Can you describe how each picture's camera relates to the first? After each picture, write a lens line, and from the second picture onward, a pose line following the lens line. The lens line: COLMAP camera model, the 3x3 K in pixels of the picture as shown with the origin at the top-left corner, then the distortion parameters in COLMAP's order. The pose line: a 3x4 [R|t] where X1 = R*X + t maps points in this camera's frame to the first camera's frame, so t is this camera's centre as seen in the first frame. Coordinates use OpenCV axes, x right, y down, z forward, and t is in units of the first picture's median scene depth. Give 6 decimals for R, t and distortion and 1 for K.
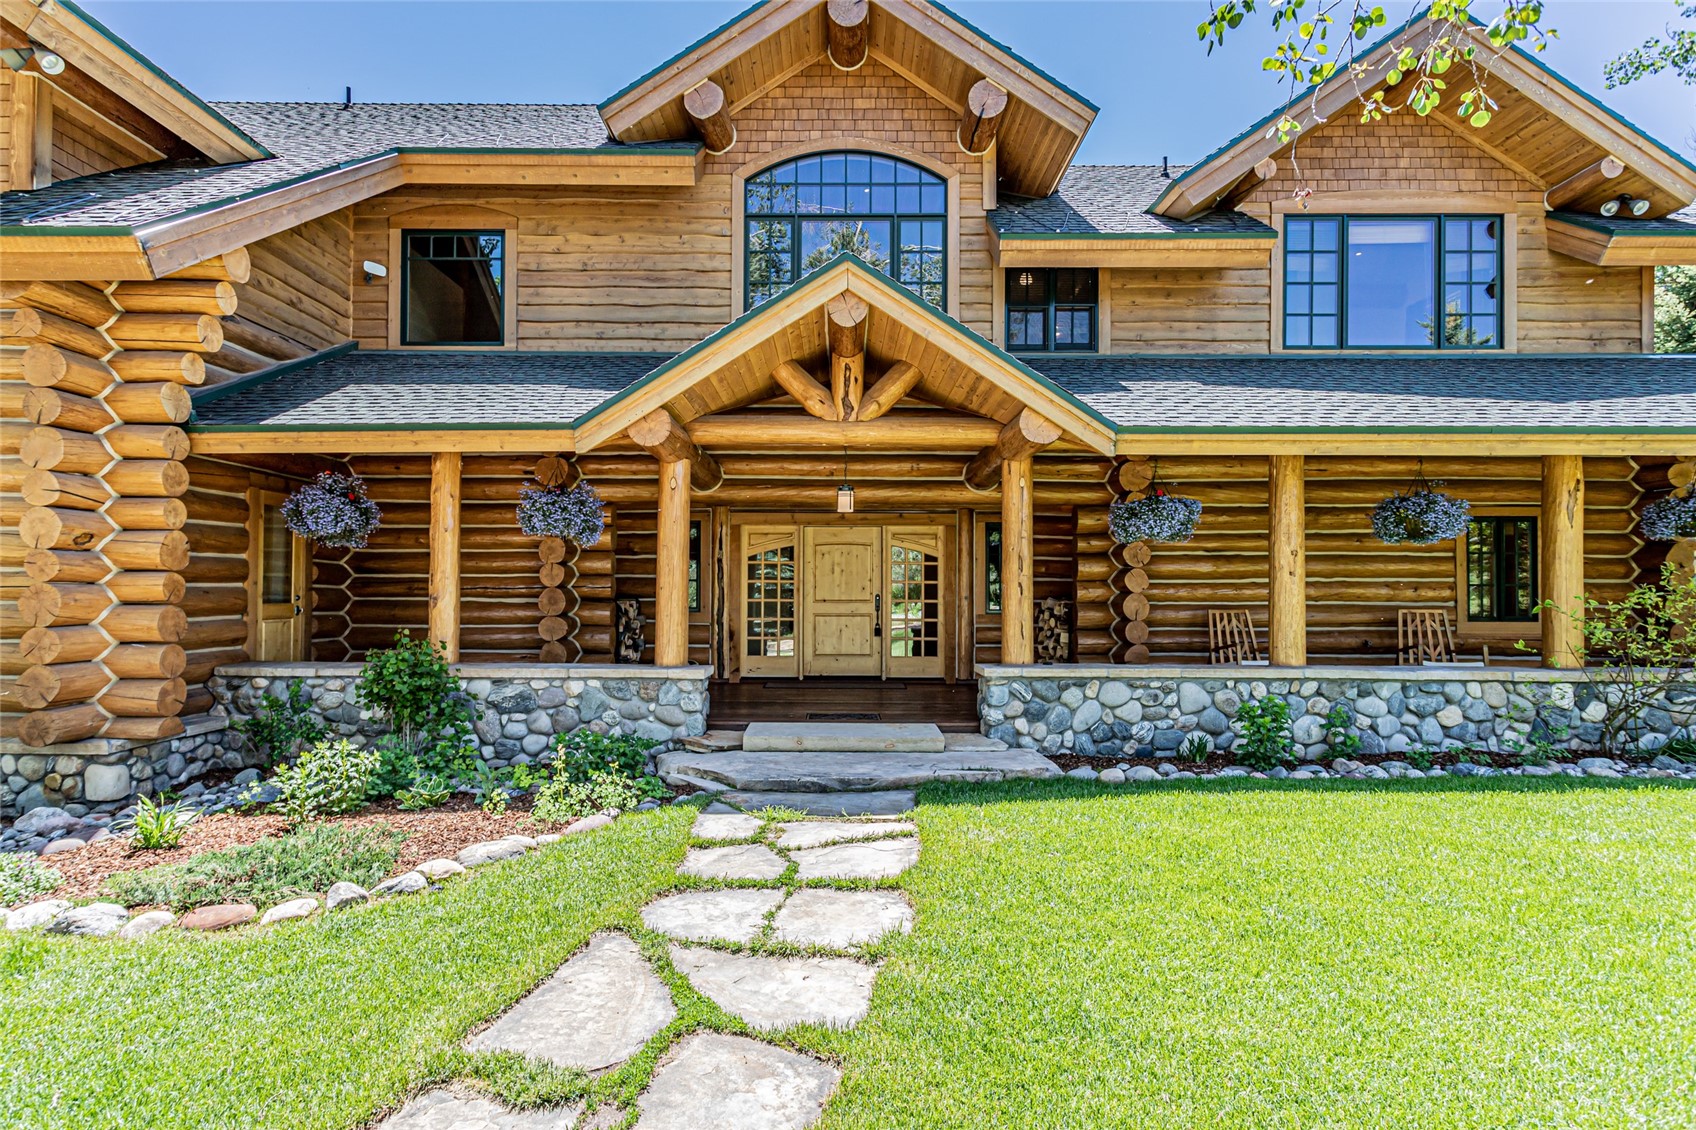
lens RADIAL K [[803.2, 0, 846.8], [0, 803.2, 566.7], [0, 0, 1]] dist [0.000440, 0.001550]
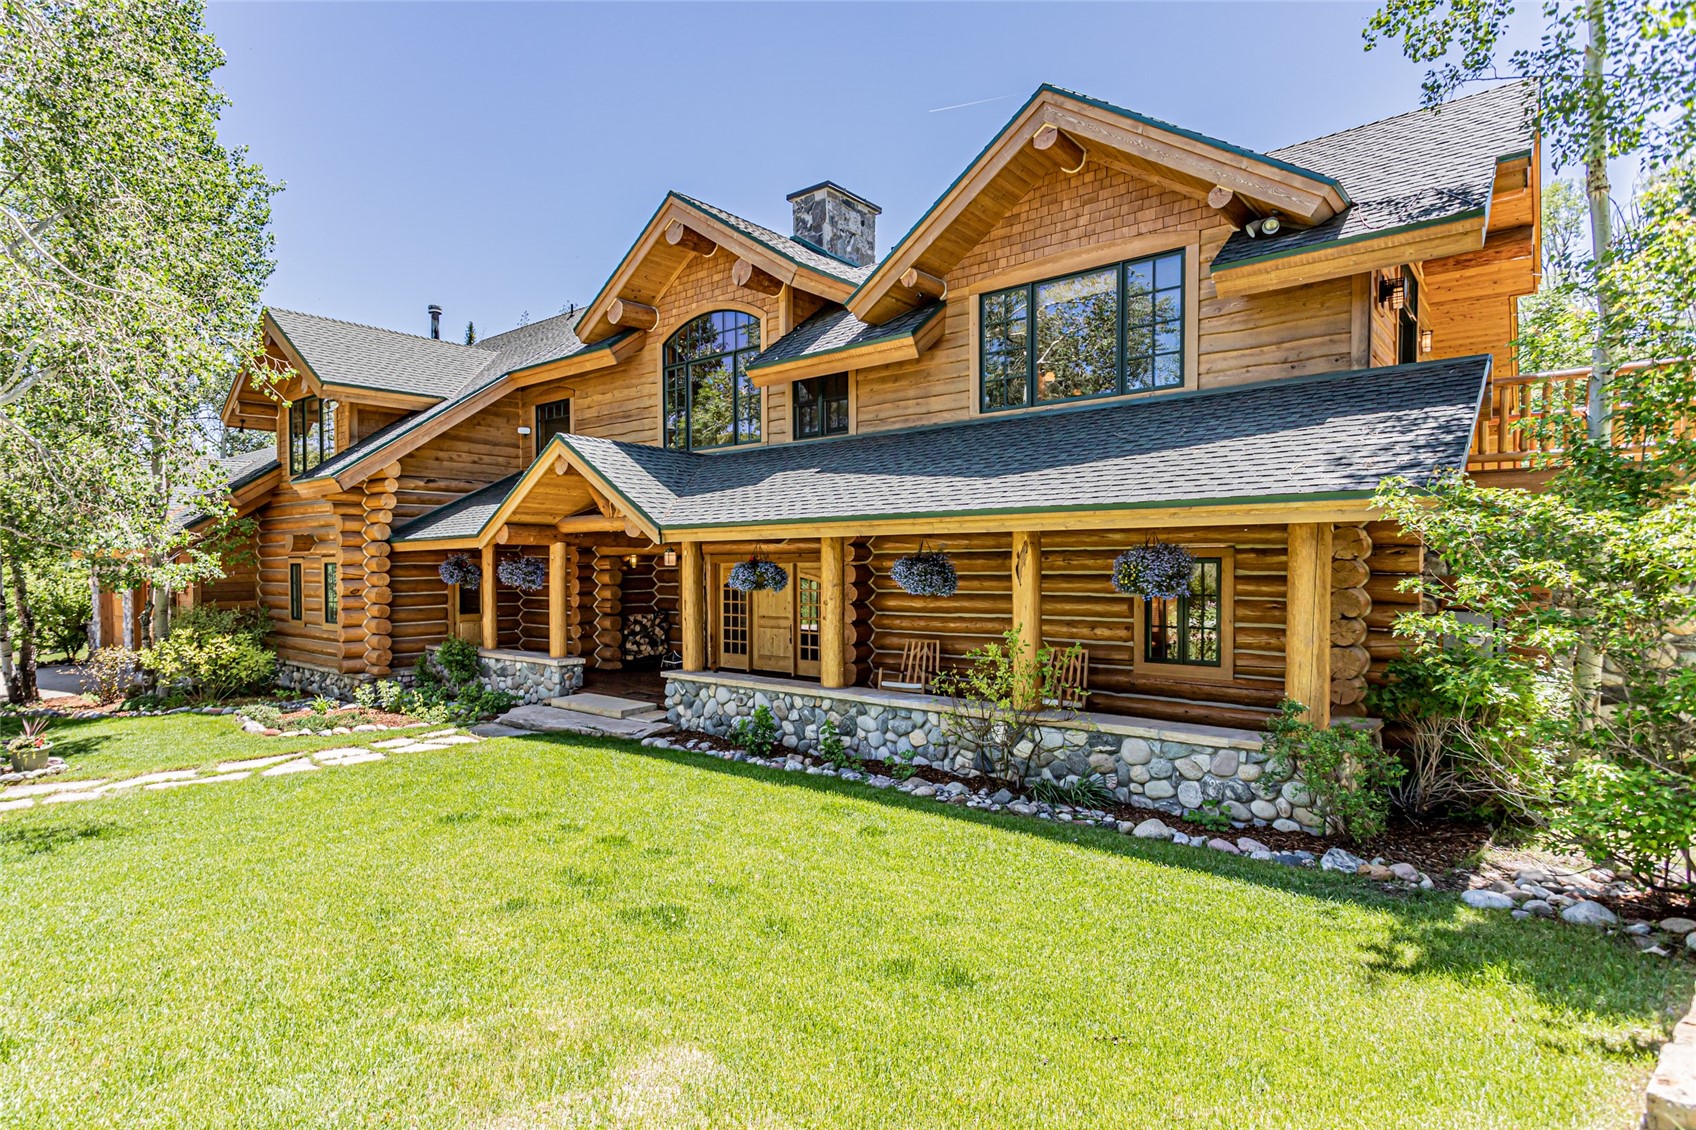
lens RADIAL K [[803.2, 0, 832.2], [0, 803.2, 571.7], [0, 0, 1]] dist [0.000440, 0.001550]
pose [[0.796452, -0.001741, -0.604700, 1.393848], [0.021078, 0.999468, 0.024885, -0.103321], [0.604335, -0.032565, 0.796065, -0.057180]]
